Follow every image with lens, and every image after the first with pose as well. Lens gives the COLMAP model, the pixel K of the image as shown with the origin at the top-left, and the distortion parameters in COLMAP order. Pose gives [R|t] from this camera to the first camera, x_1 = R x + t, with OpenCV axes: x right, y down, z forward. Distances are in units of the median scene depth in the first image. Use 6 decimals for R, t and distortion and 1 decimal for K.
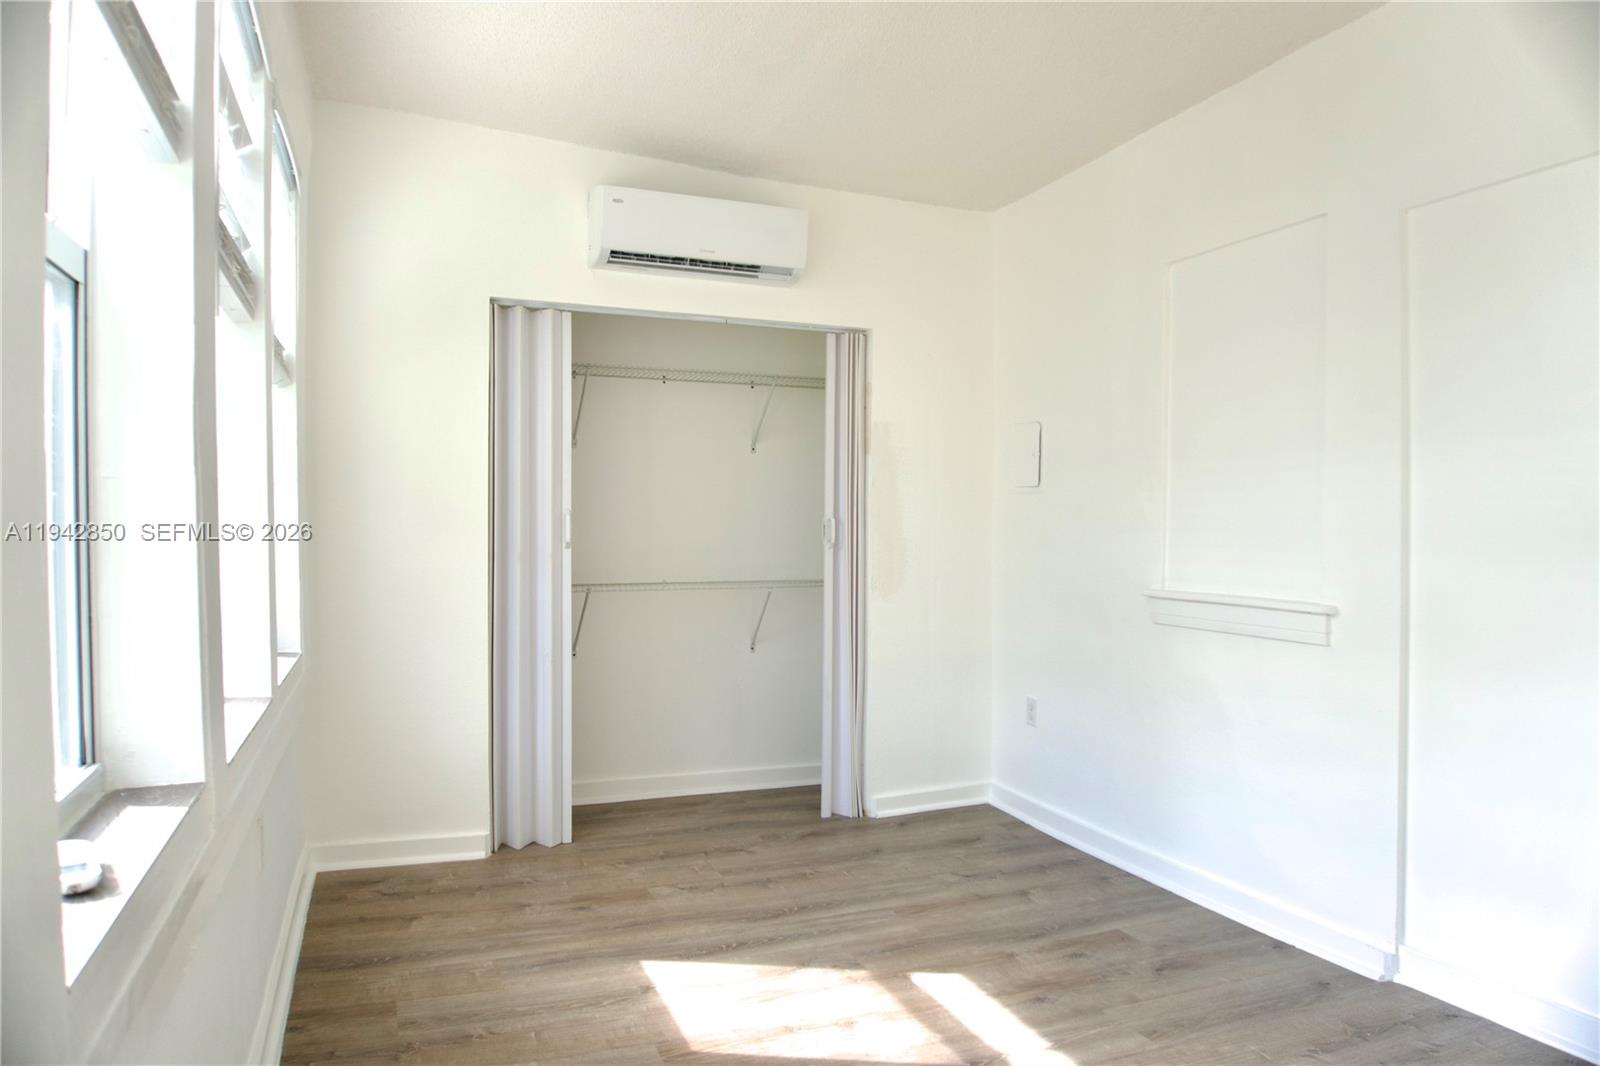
lens RADIAL K [[1083.2, 0, 806.3], [0, 1083.2, 540.9], [0, 0, 1]] dist [-0.042596, 0.001446]
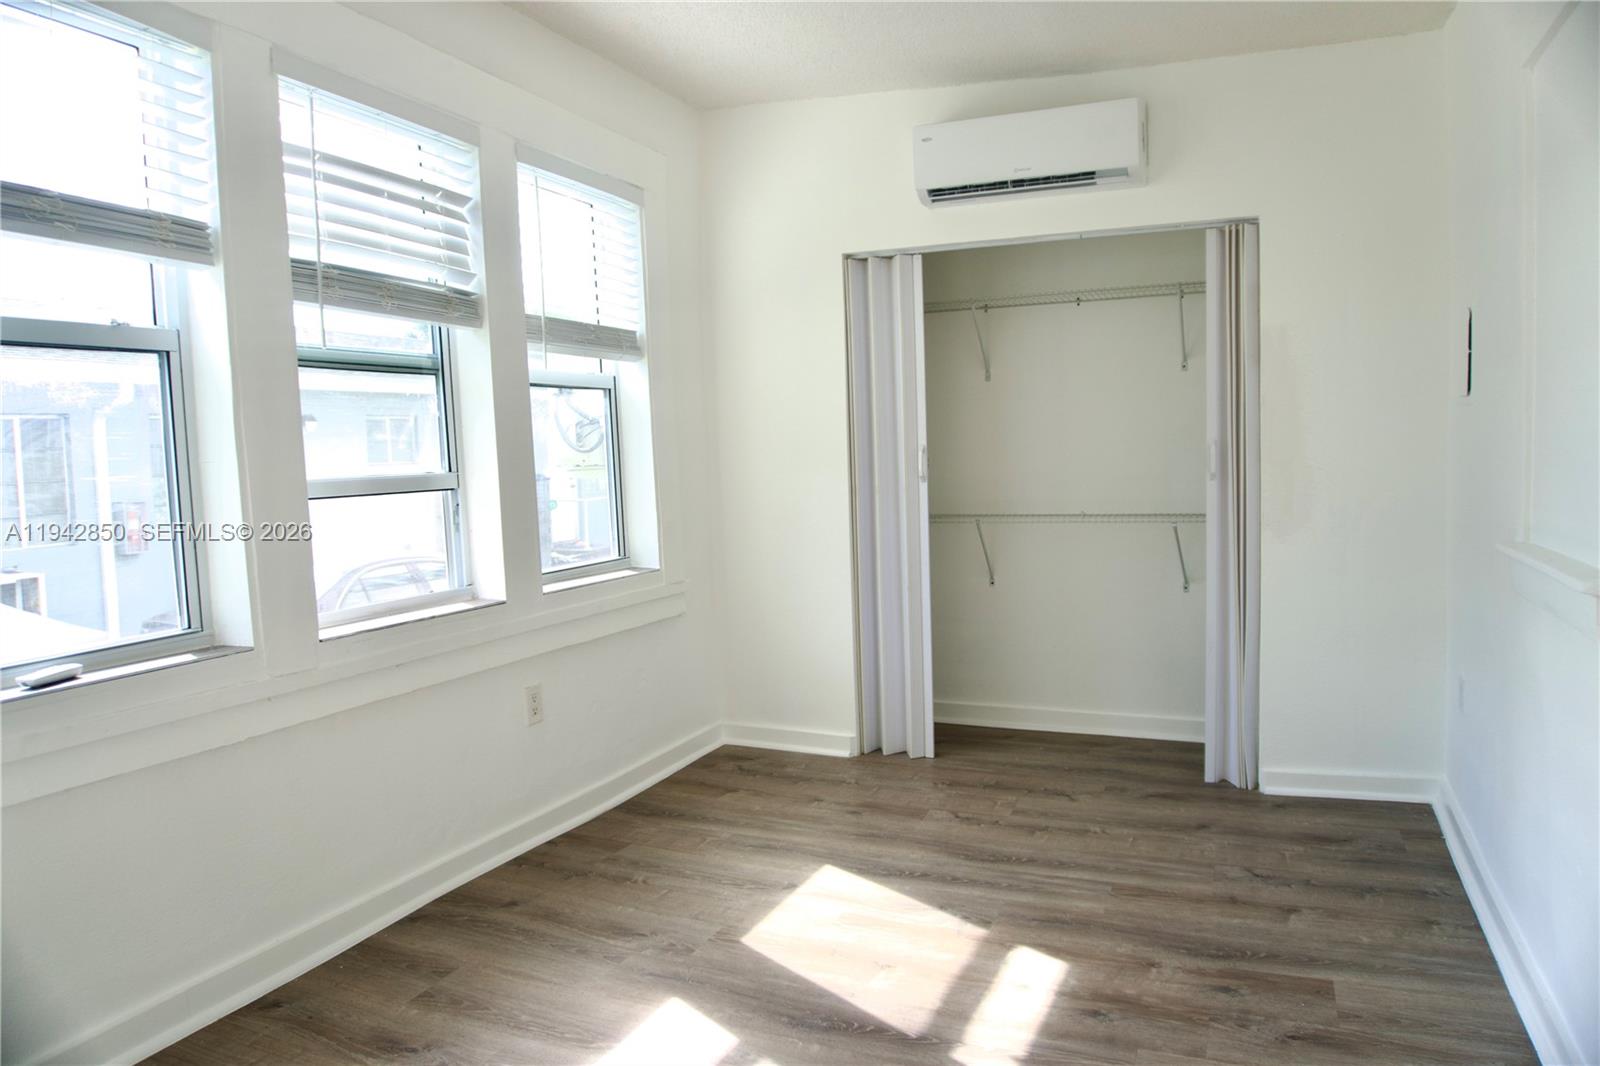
lens RADIAL K [[1083.2, 0, 805.5], [0, 1083.2, 528.4], [0, 0, 1]] dist [-0.042596, 0.001446]
pose [[0.707745, 0.026307, -0.705978, 0.462128], [0.020151, 0.998148, 0.057396, -0.010561], [0.706180, -0.054848, 0.705904, 0.178734]]
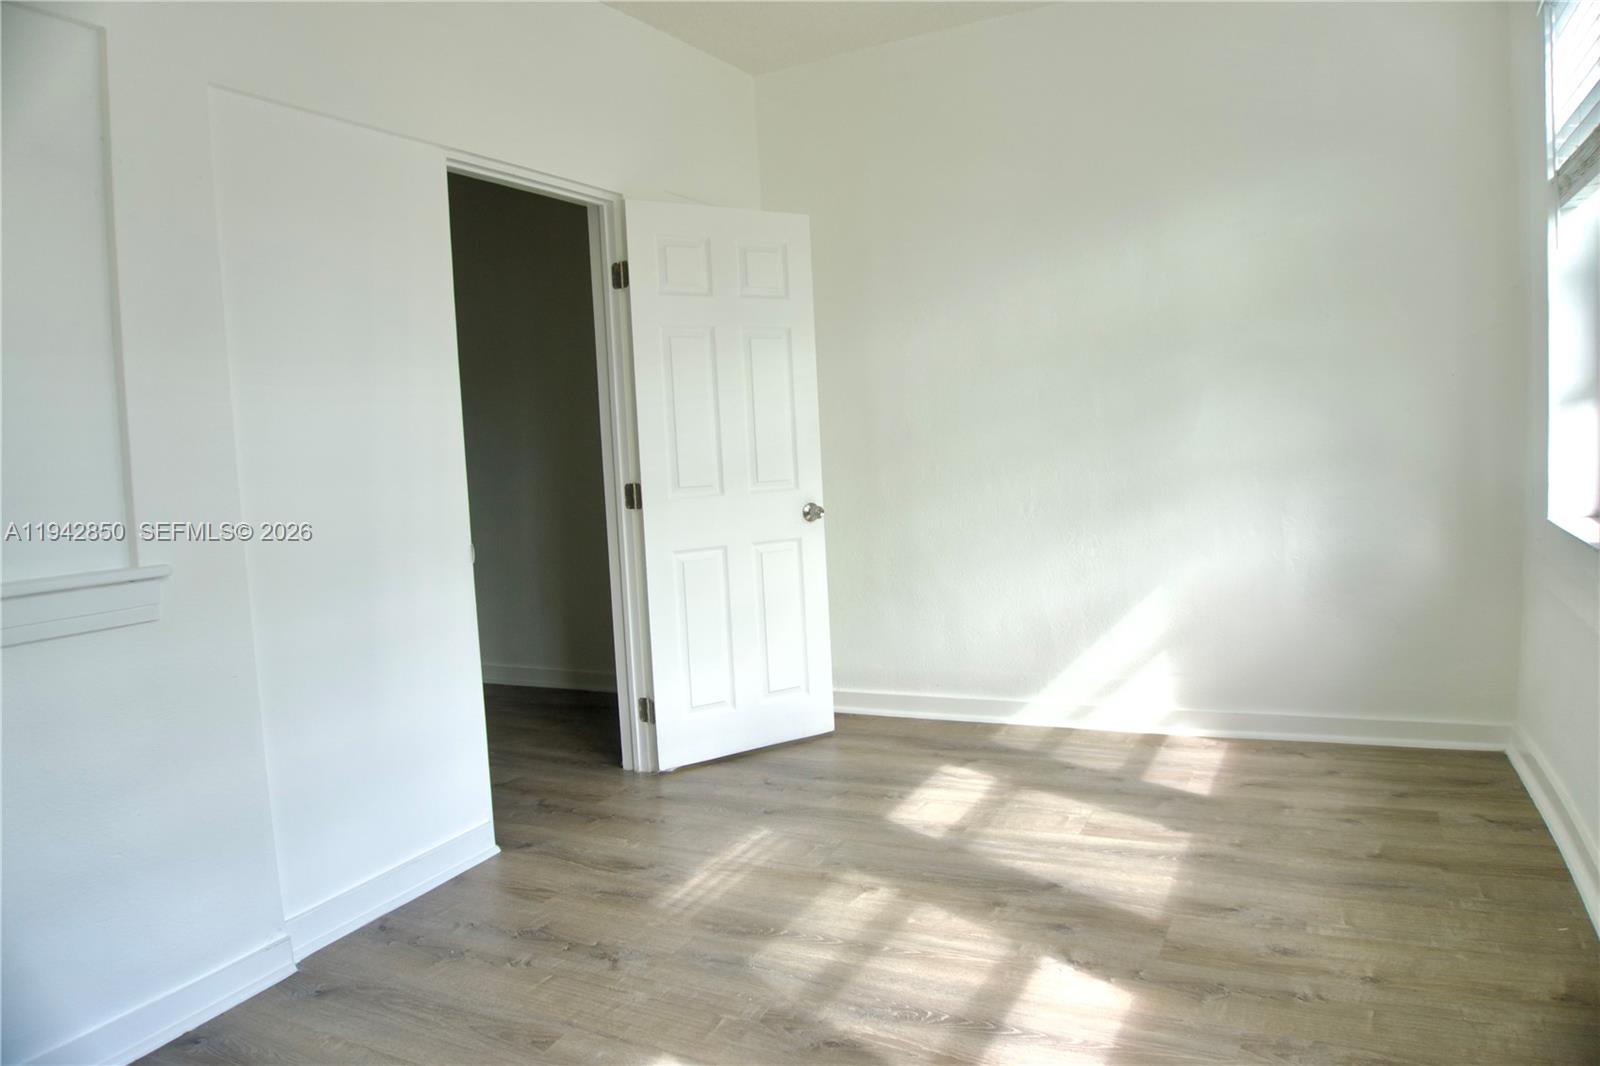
lens RADIAL K [[1083.2, 0, 794.8], [0, 1083.2, 521.8], [0, 0, 1]] dist [-0.042596, 0.001446]
pose [[-0.645385, -0.027057, 0.763378, -0.275946], [0.063588, 0.994001, 0.088991, -0.001679], [-0.761206, 0.105975, -0.639793, 0.878475]]
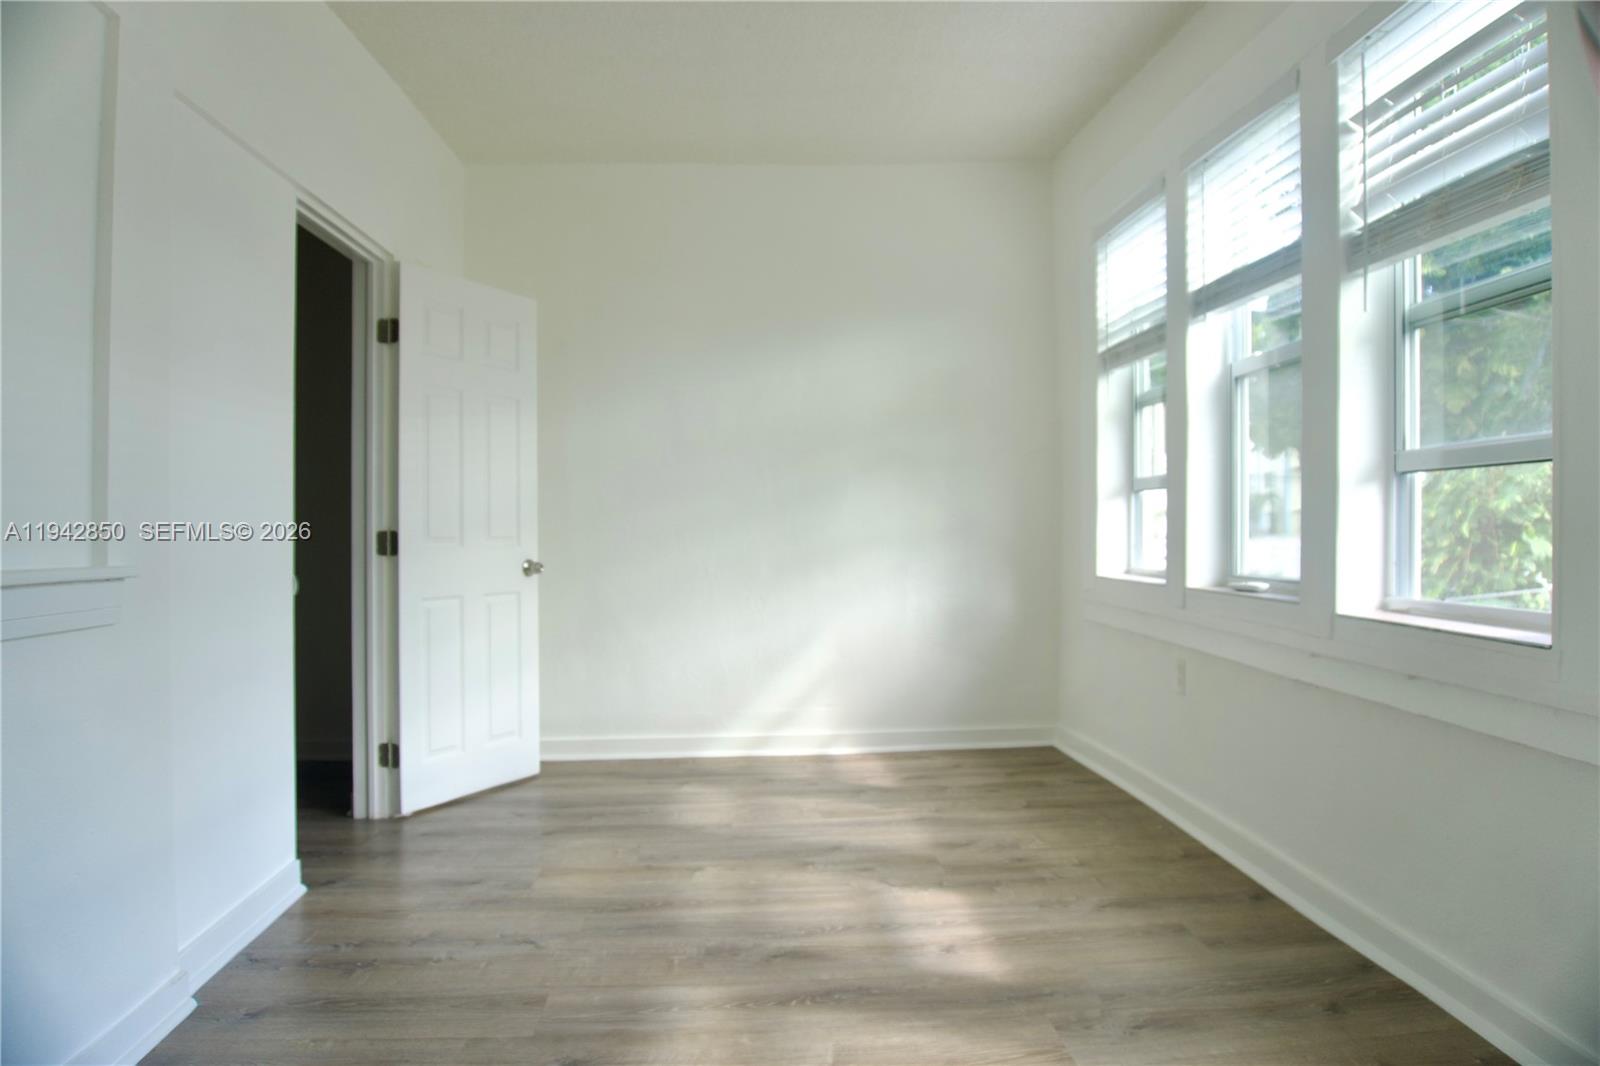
lens RADIAL K [[1083.2, 0, 799.7], [0, 1083.2, 532.4], [0, 0, 1]] dist [-0.042596, 0.001446]
pose [[-0.944644, 0.000392, 0.328096, -0.126830], [0.007371, 0.999772, 0.020026, 0.025102], [-0.328013, 0.021336, -0.944432, 1.172202]]
